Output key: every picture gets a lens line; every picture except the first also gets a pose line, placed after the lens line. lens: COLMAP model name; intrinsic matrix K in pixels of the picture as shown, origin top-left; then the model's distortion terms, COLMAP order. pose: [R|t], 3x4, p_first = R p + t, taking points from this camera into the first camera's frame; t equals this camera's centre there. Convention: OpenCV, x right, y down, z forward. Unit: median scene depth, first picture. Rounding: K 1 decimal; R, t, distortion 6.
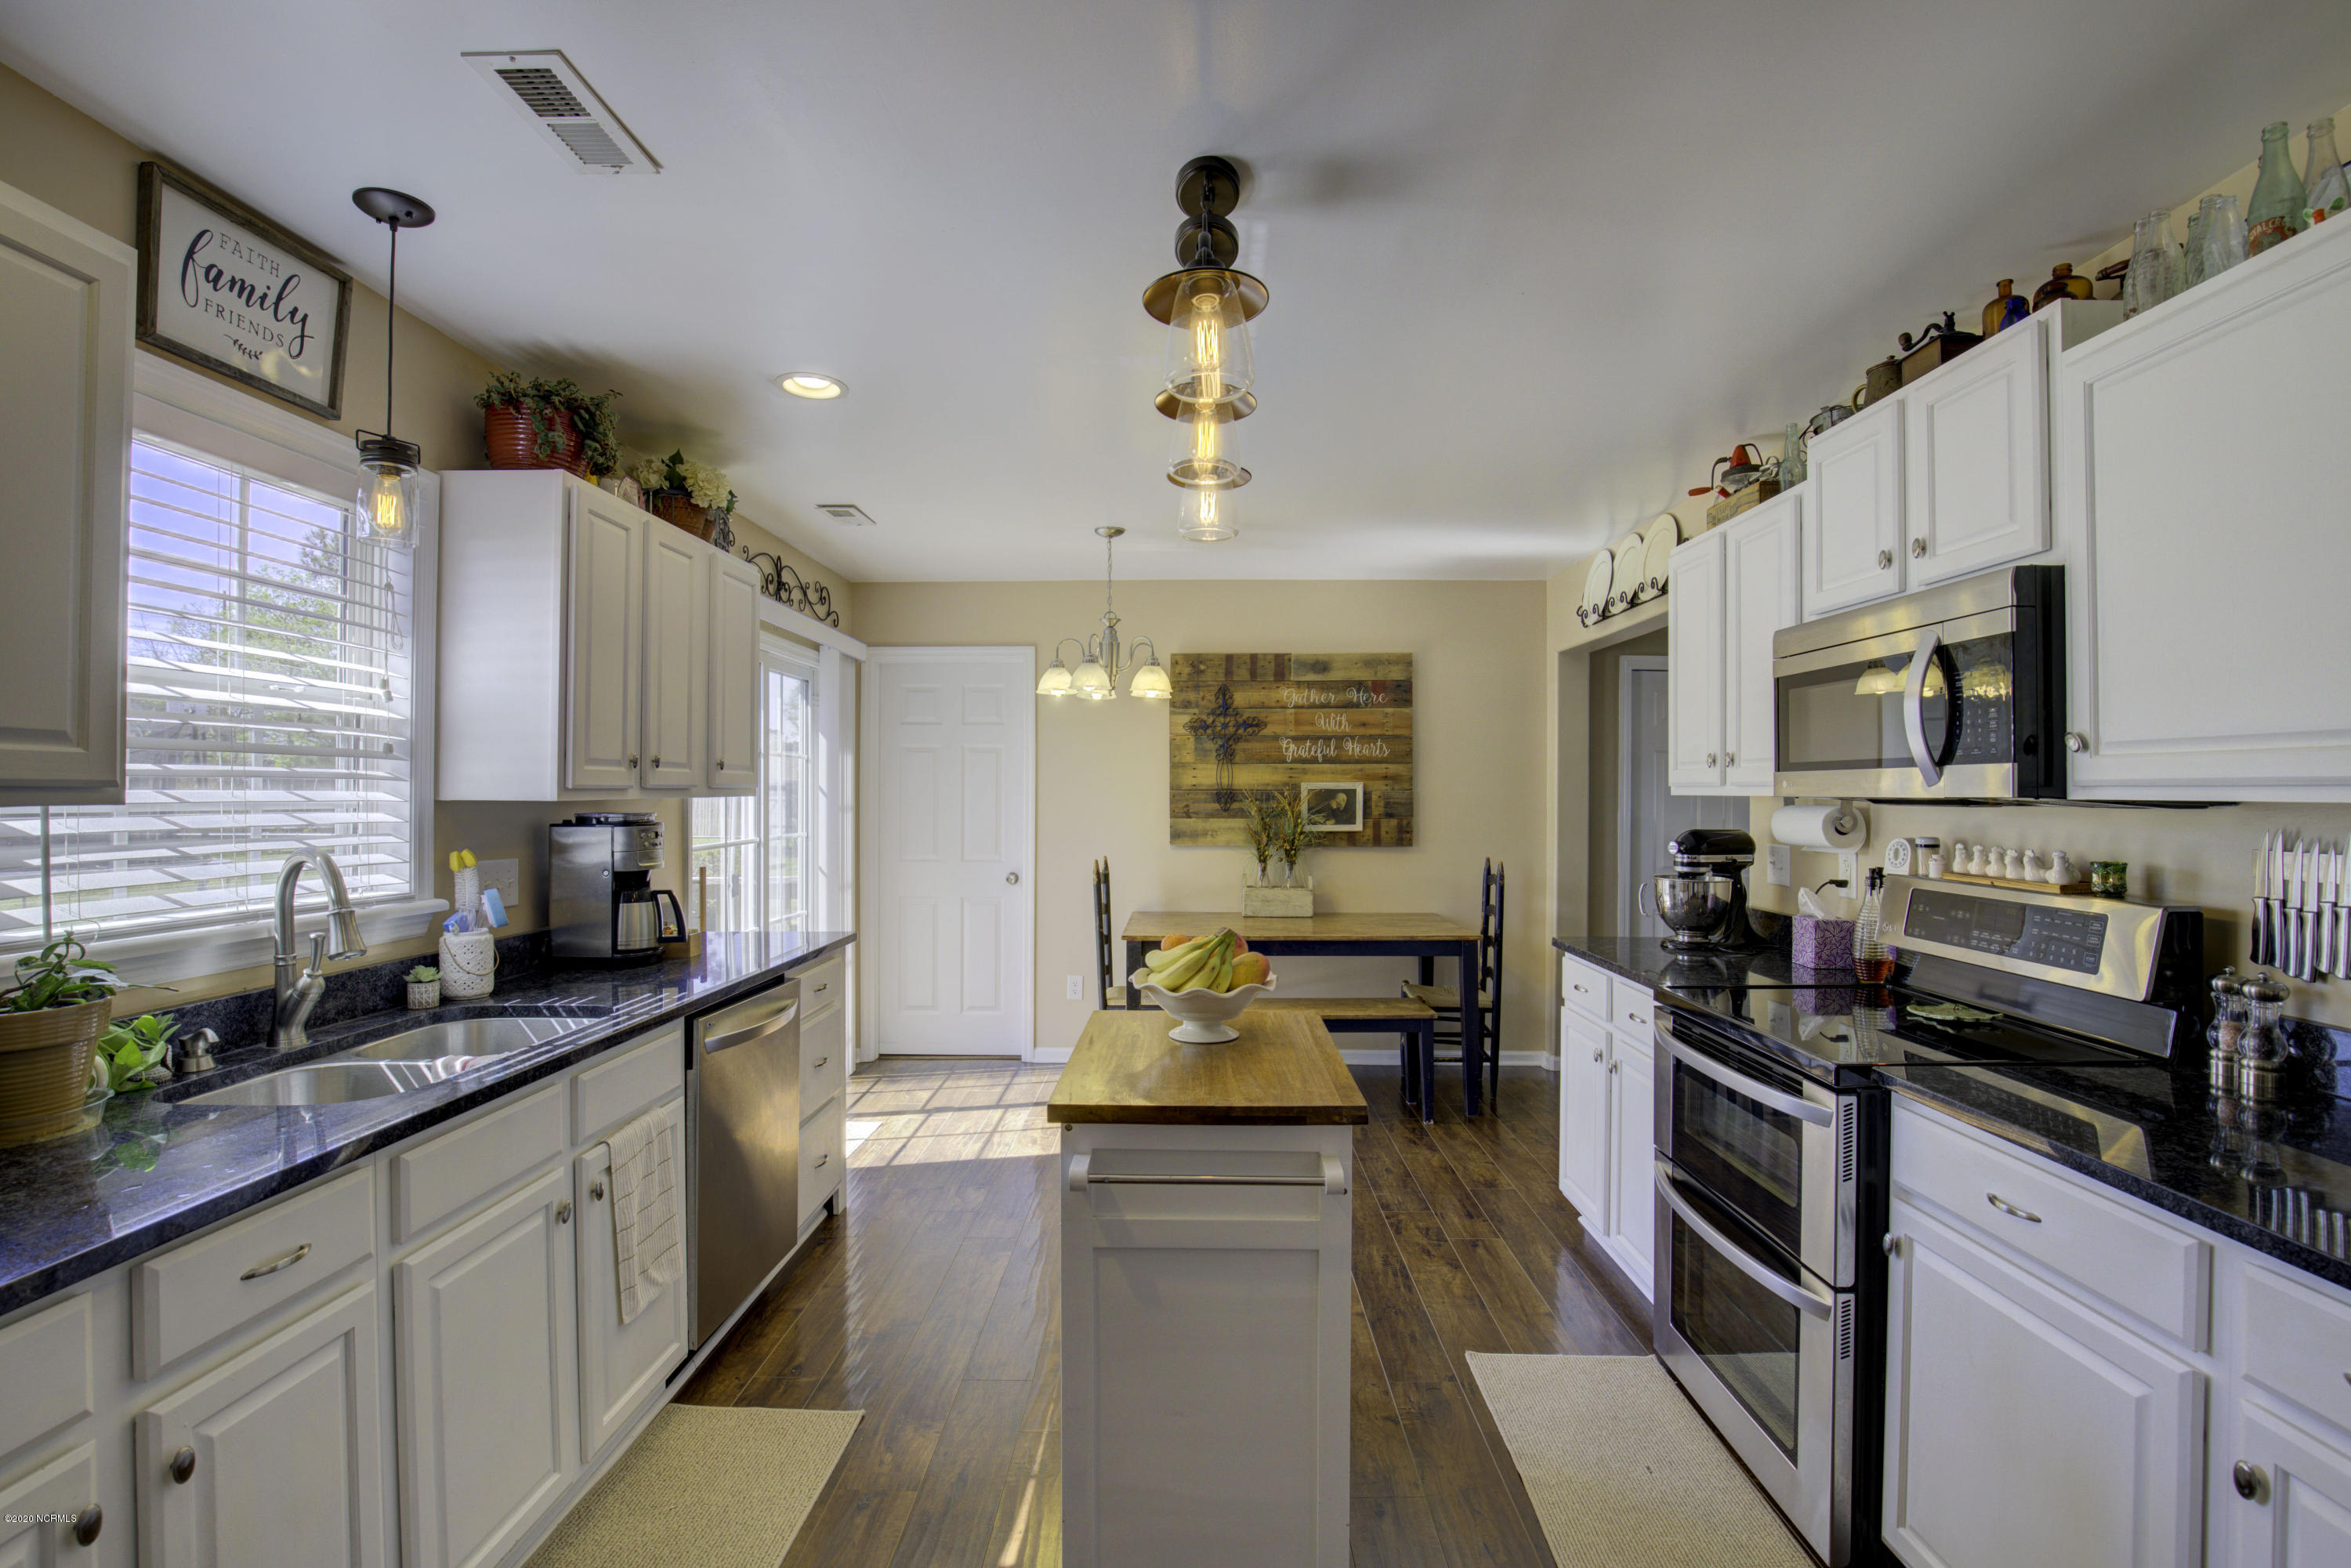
lens RADIAL K [[1073.0, 0, 1180.7], [0, 1073.0, 788.3], [0, 0, 1]] dist [-0.036435, 0.006315]
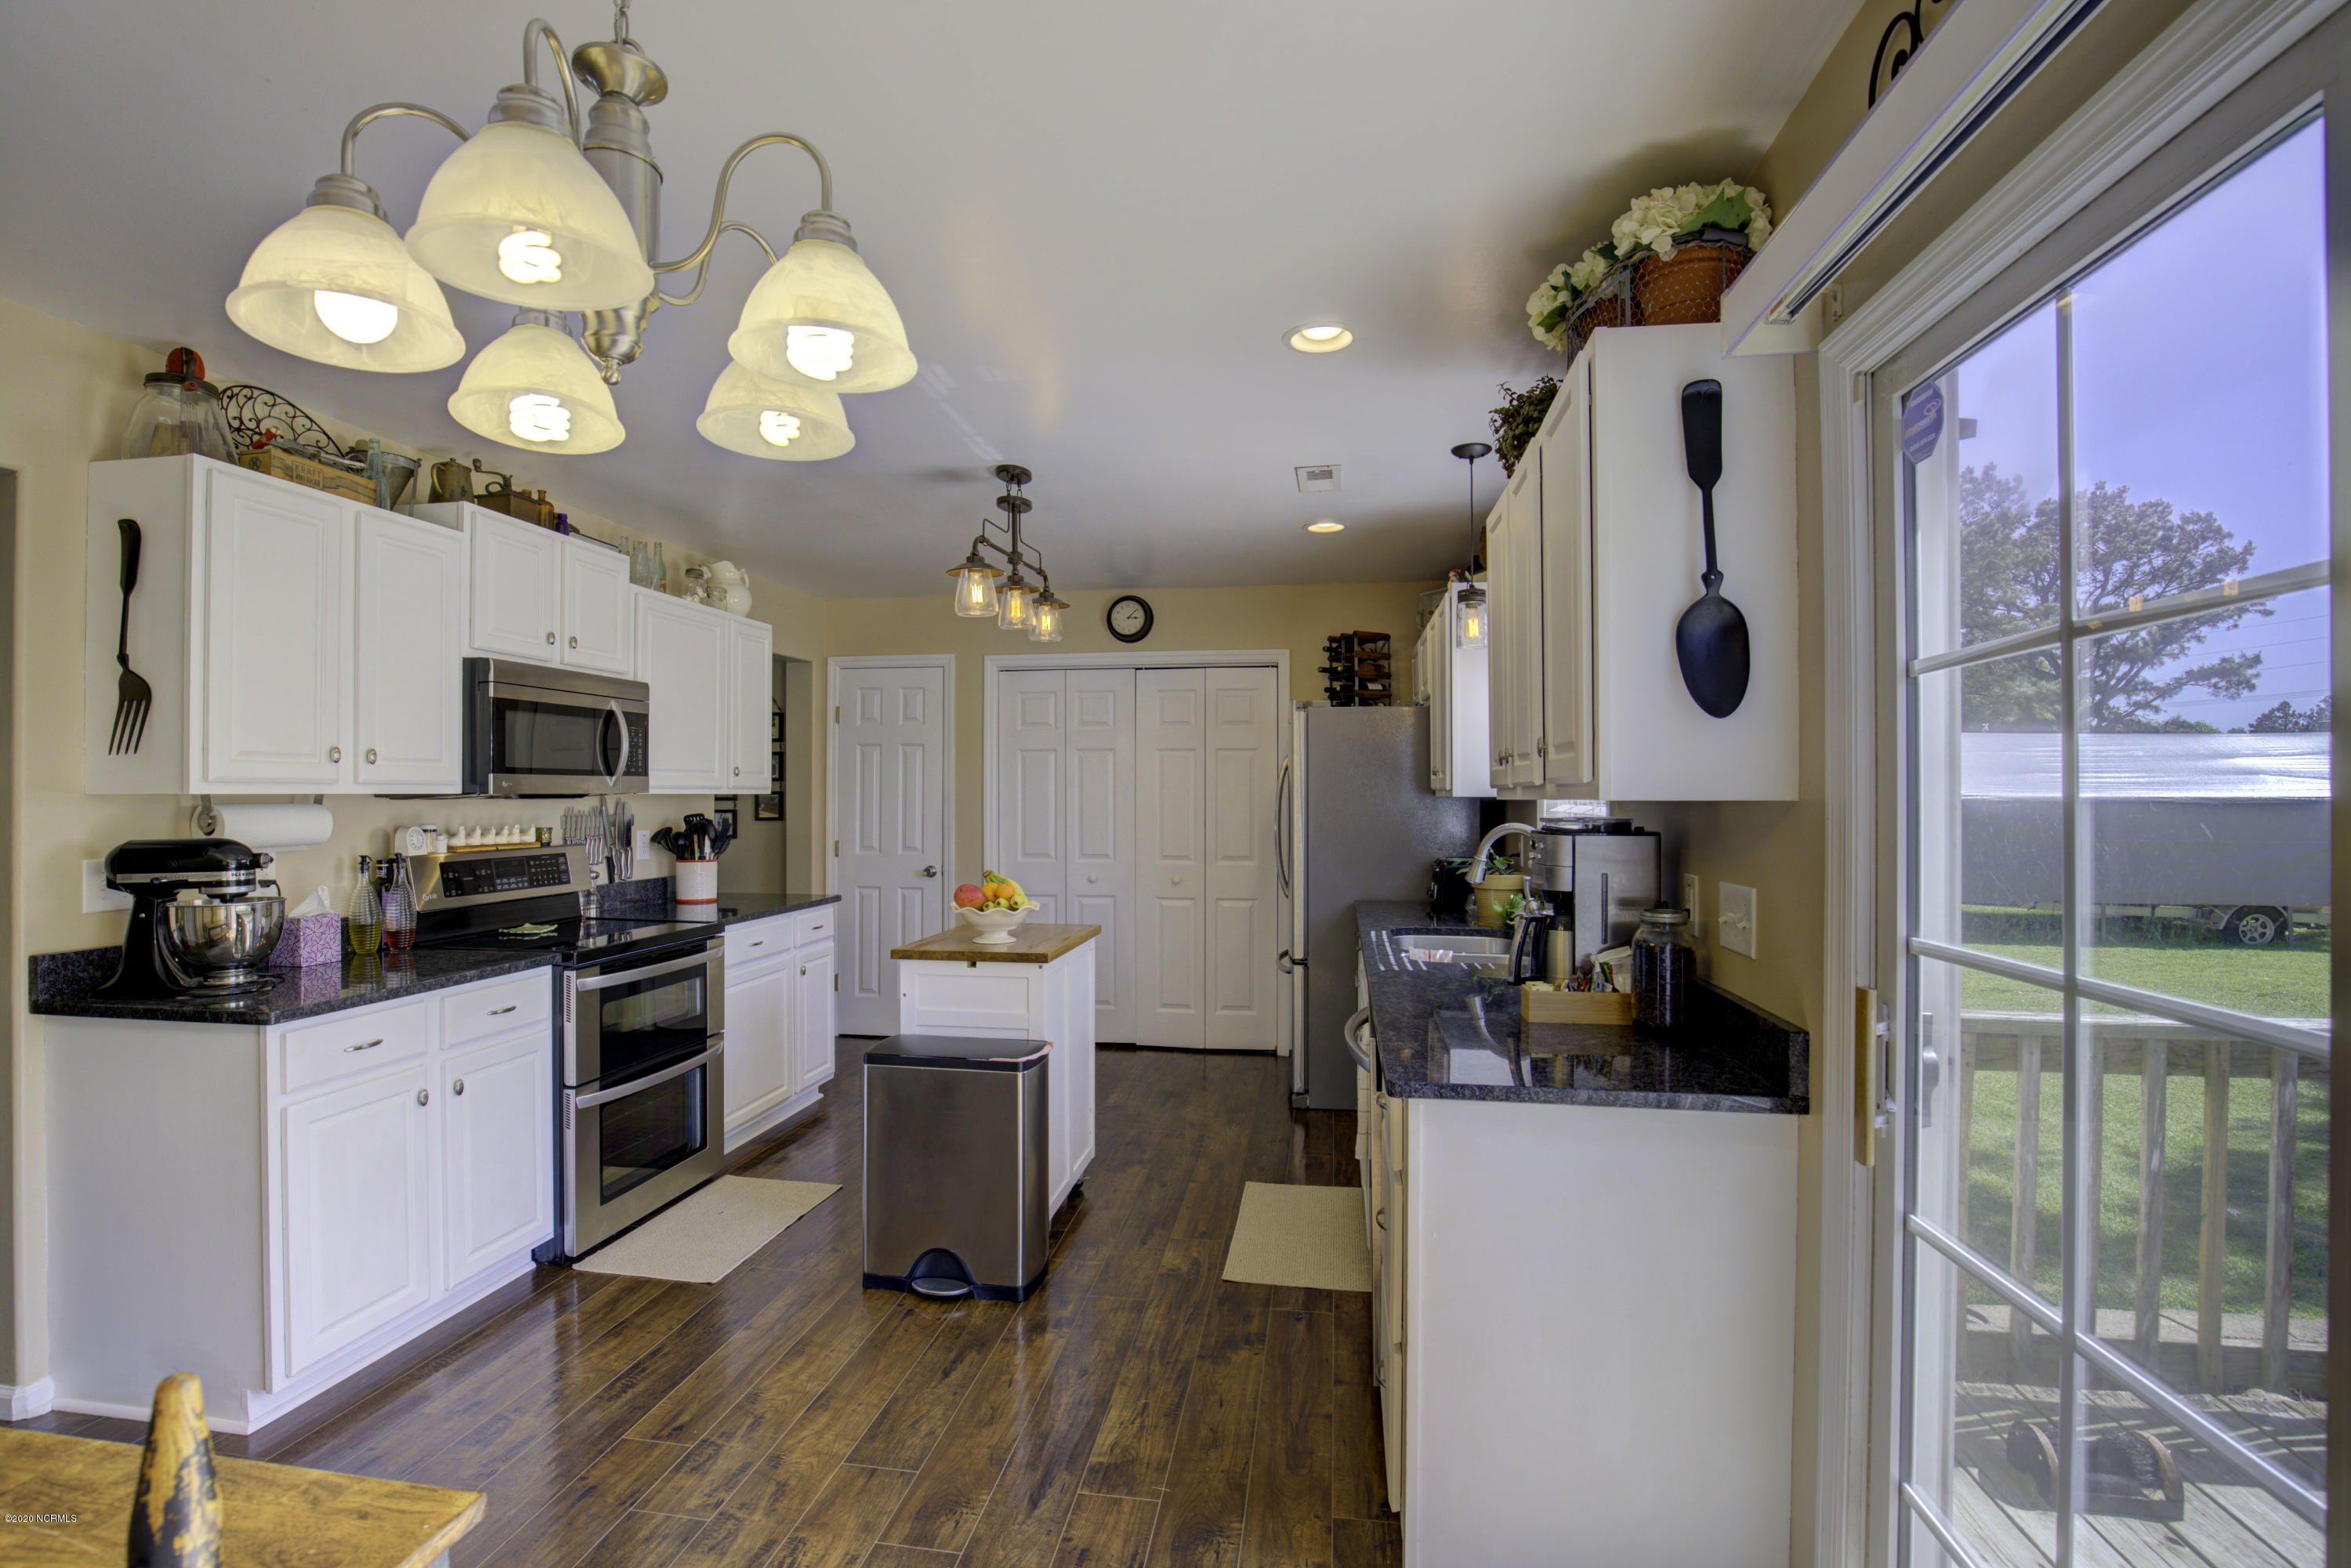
lens RADIAL K [[1073.0, 0, 1173.9], [0, 1073.0, 785.0], [0, 0, 1]] dist [-0.036435, 0.006315]
pose [[-0.990633, -0.001057, 0.136549, -0.332039], [-0.002286, 0.999958, -0.008837, 0.005893], [-0.136534, -0.009067, -0.990594, 1.820398]]
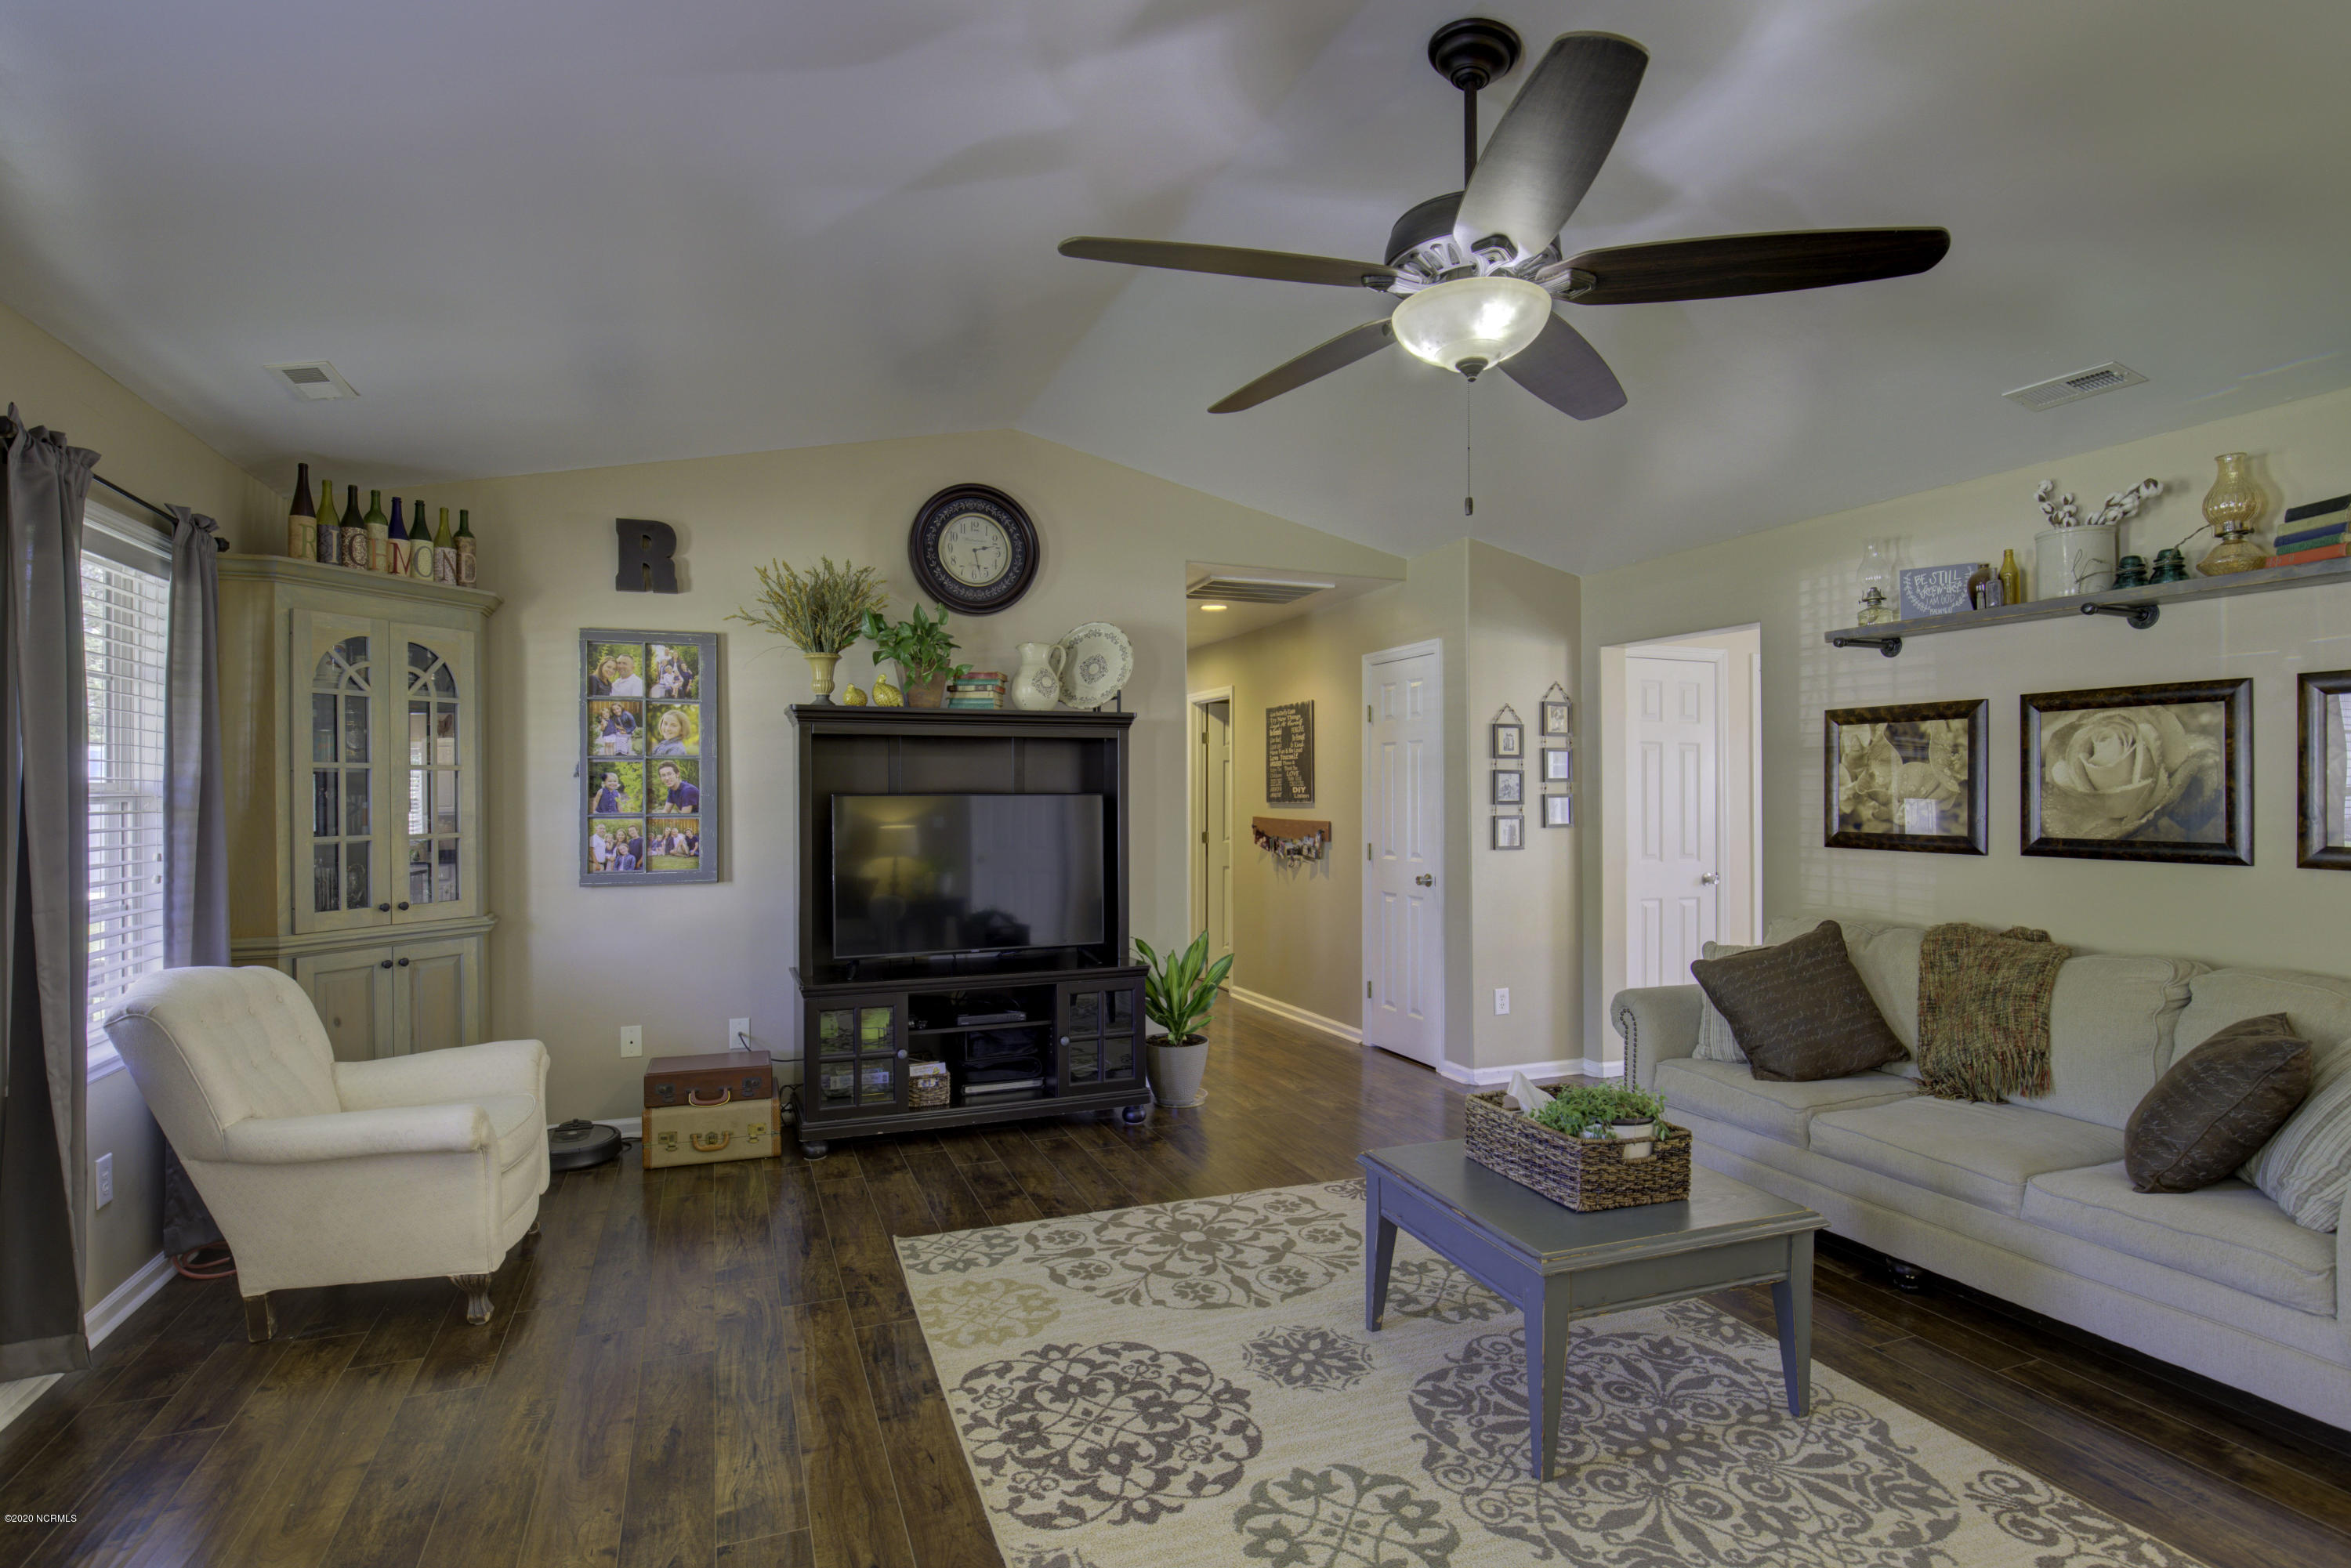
lens RADIAL K [[1174.8, 0, 1175.1], [0, 1174.8, 788.9], [0, 0, 1]] dist [-0.029385, 0.006427]
pose [[-0.927233, -0.005662, -0.374442, 2.024190], [-0.003537, 0.999974, -0.006362, 0.008635], [0.374468, -0.004575, -0.927228, 1.454176]]
